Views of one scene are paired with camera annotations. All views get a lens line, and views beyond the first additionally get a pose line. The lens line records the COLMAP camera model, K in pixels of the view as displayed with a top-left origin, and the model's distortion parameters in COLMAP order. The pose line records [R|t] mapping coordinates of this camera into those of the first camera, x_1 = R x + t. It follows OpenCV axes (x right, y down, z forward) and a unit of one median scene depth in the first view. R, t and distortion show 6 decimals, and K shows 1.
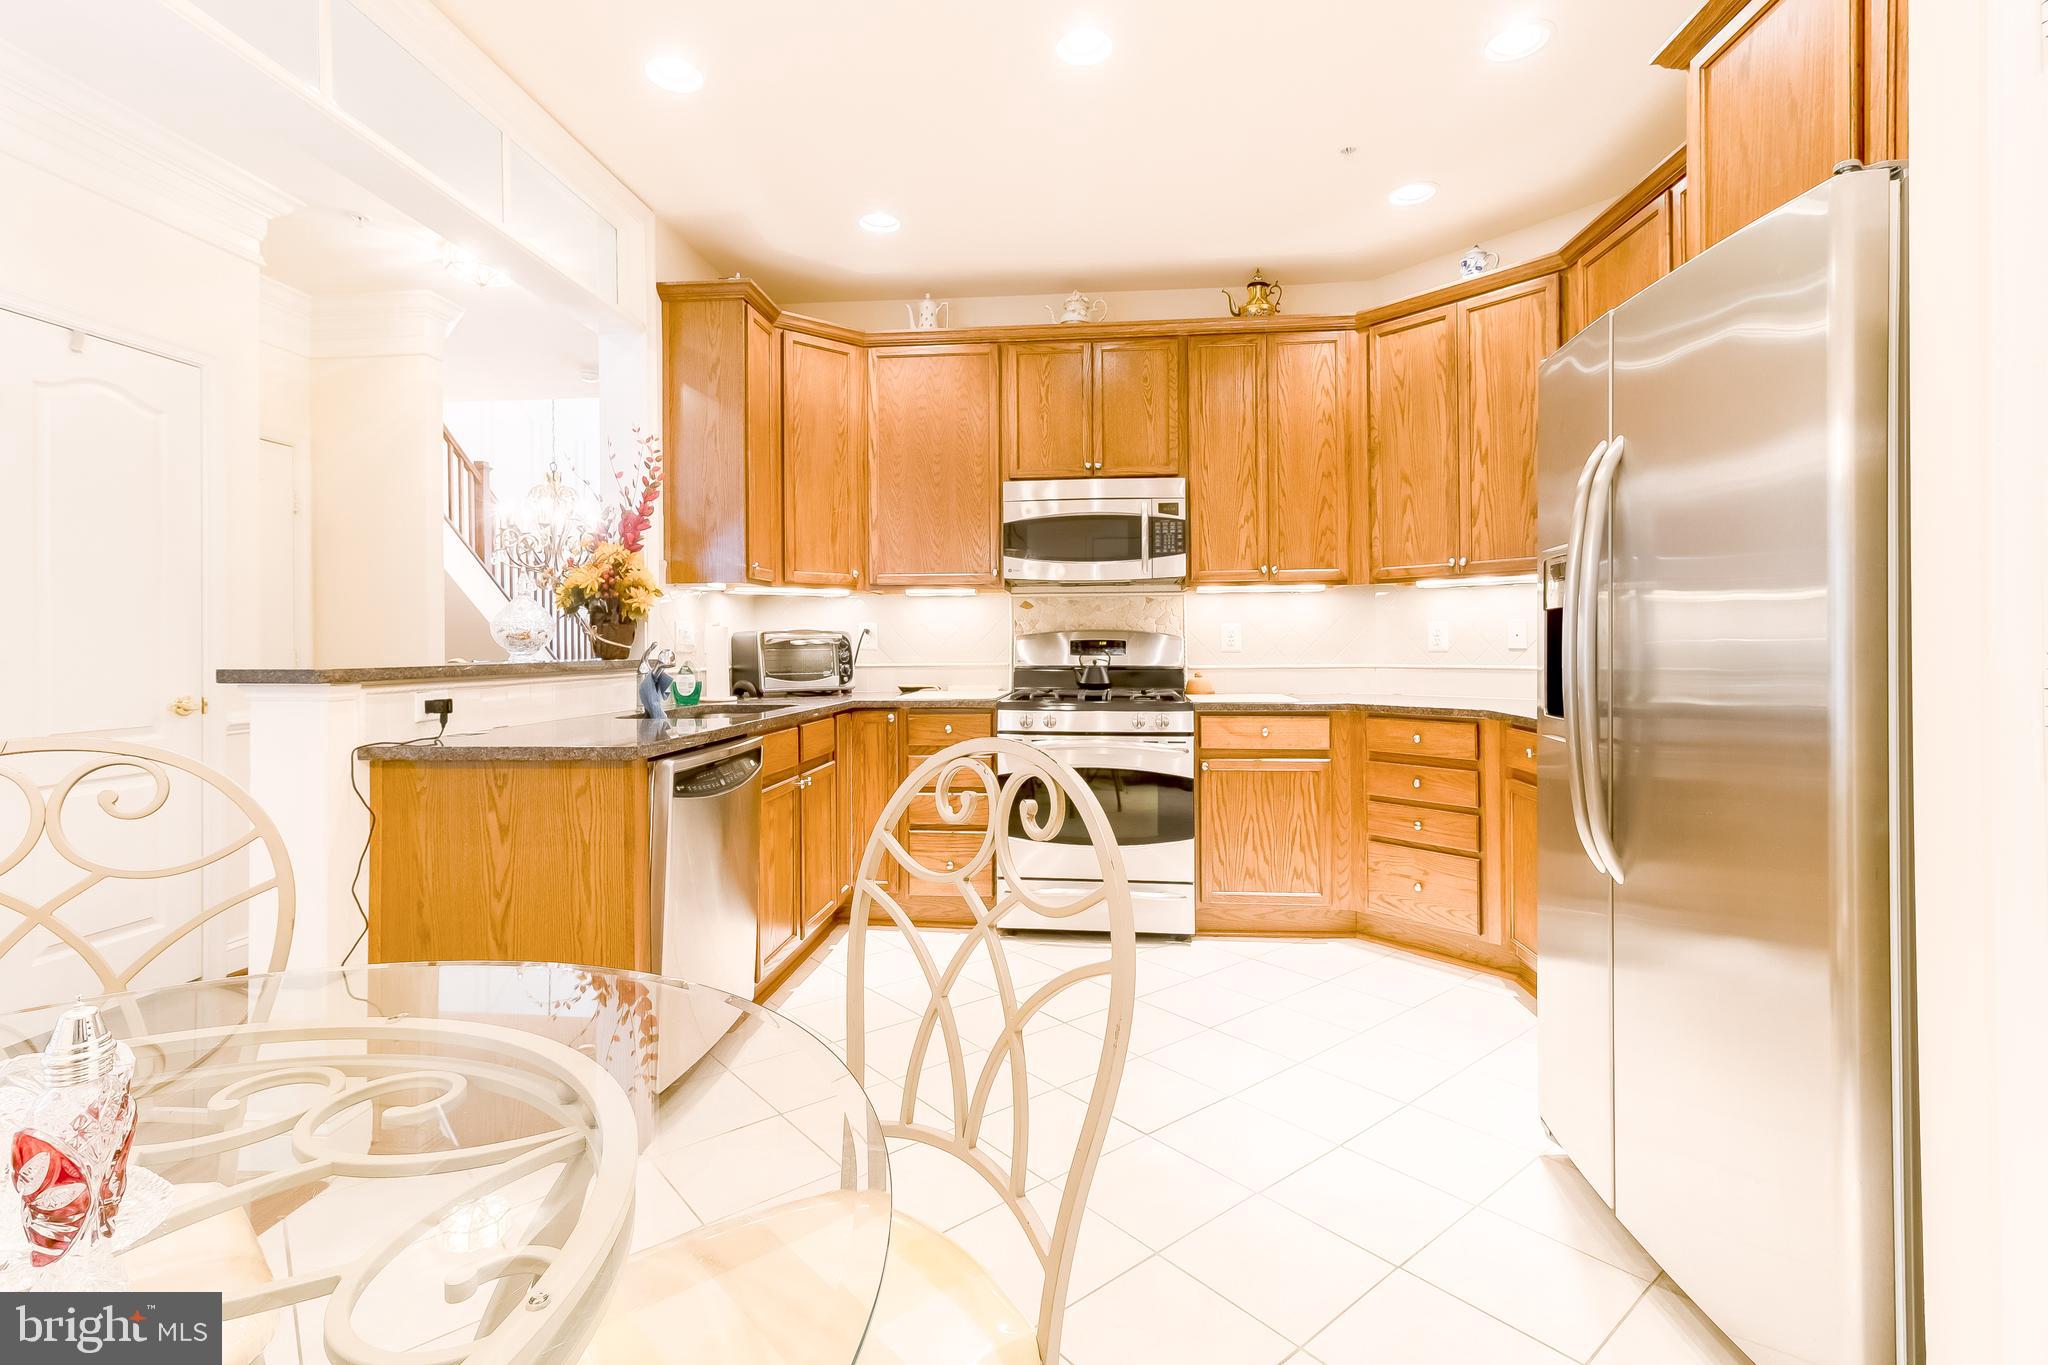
lens RADIAL K [[966.8, 0, 996.4], [0, 966.8, 645.9], [0, 0, 1]] dist [0.015124, 0.000164]
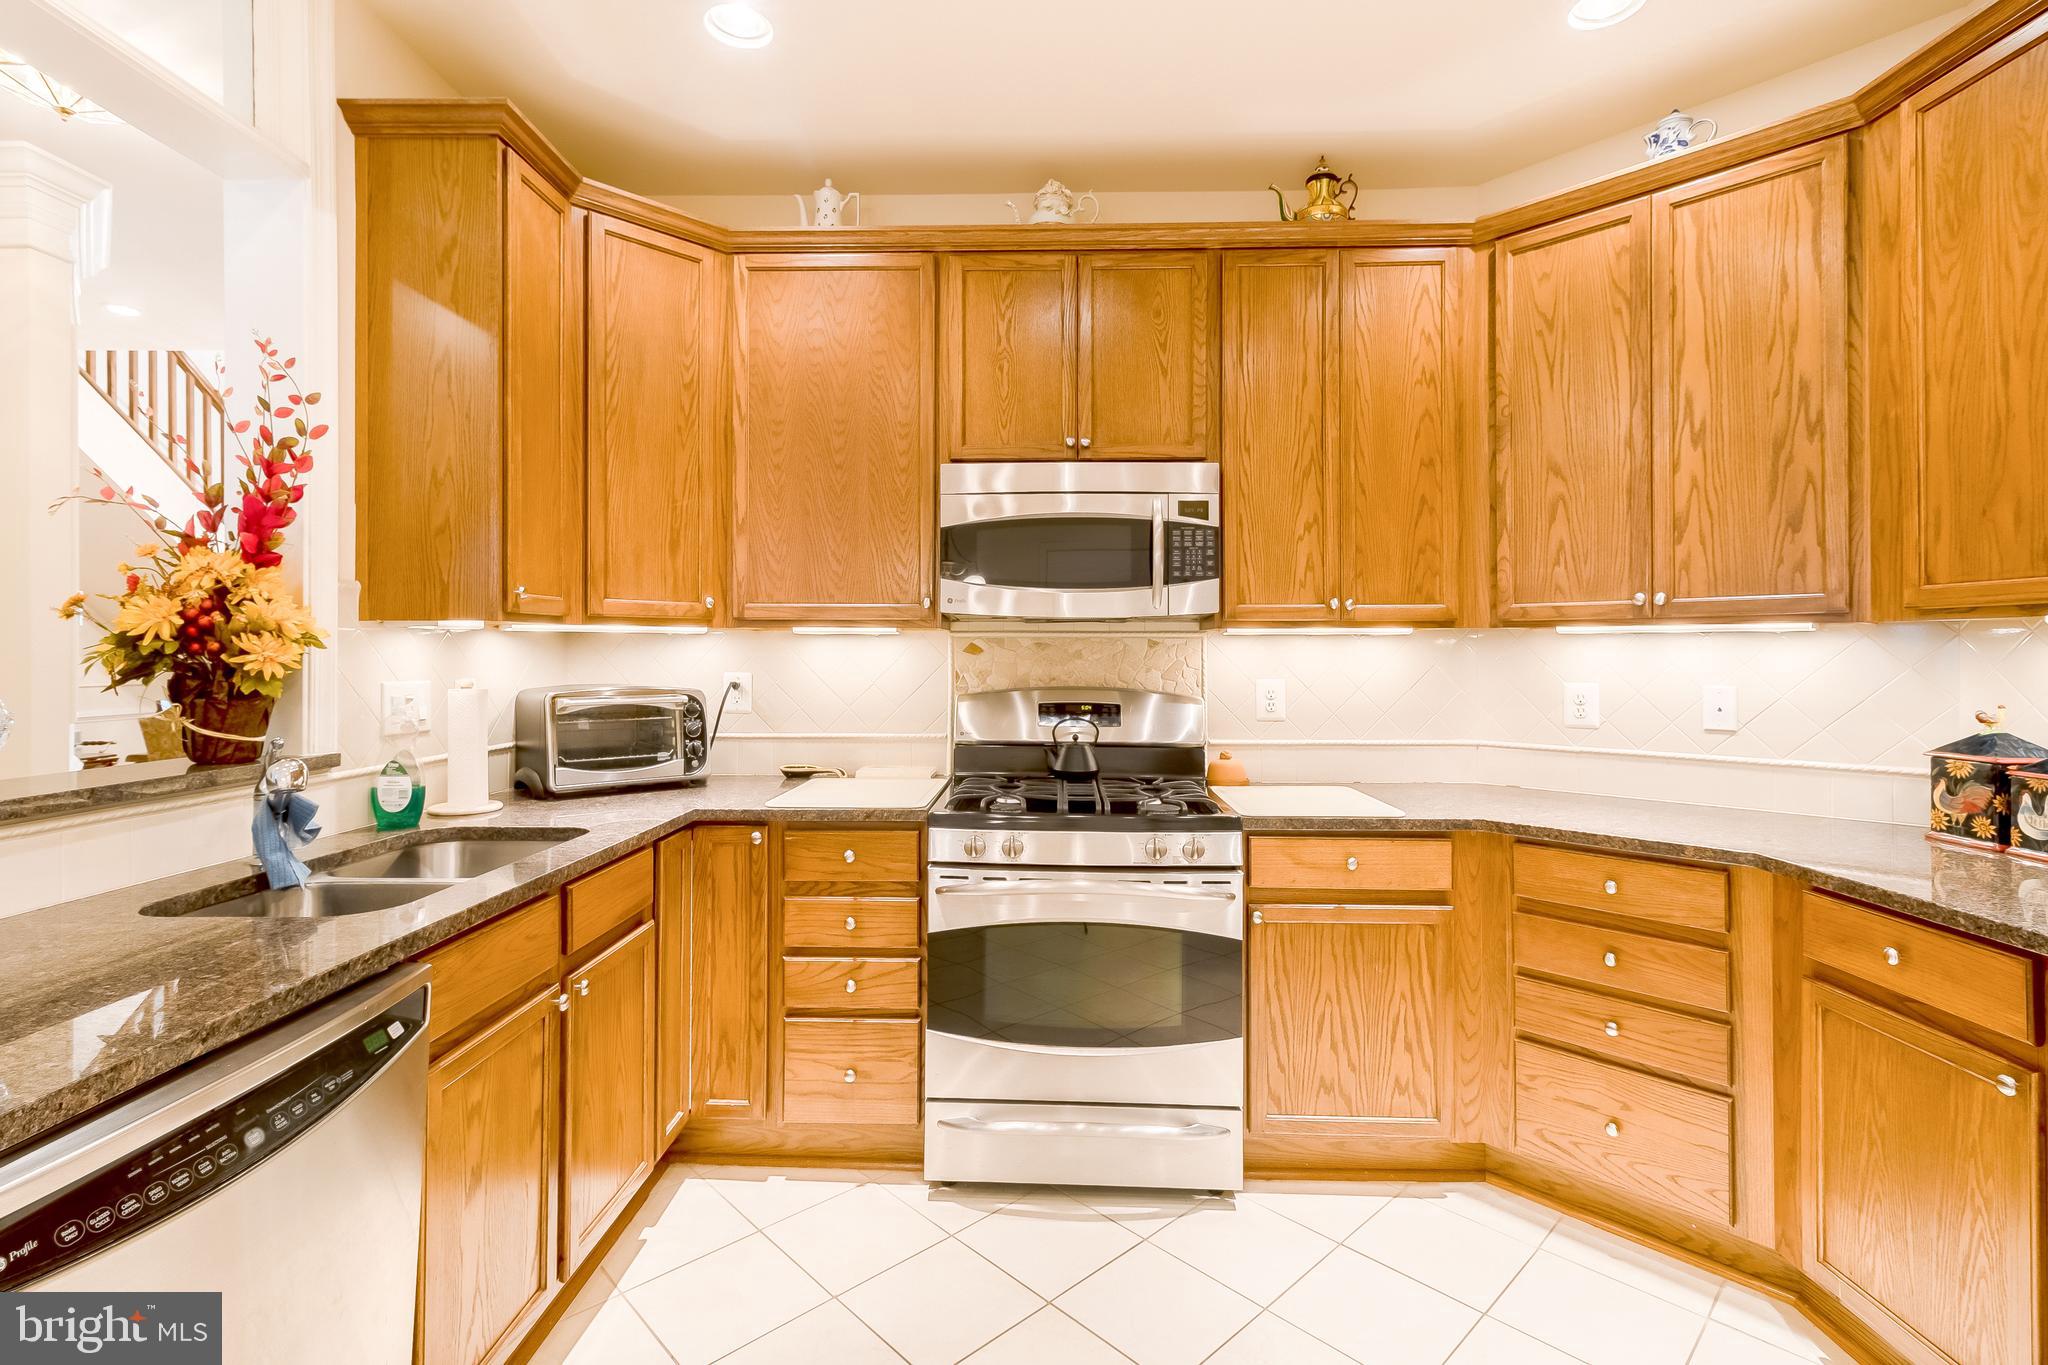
lens RADIAL K [[966.8, 0, 996.4], [0, 966.8, 645.9], [0, 0, 1]] dist [0.015124, 0.000164]
pose [[0.997615, 0.008059, 0.068552, 0.000983], [-0.007451, 0.999931, -0.009123, -0.043000], [-0.068621, 0.008590, 0.997606, 0.360381]]
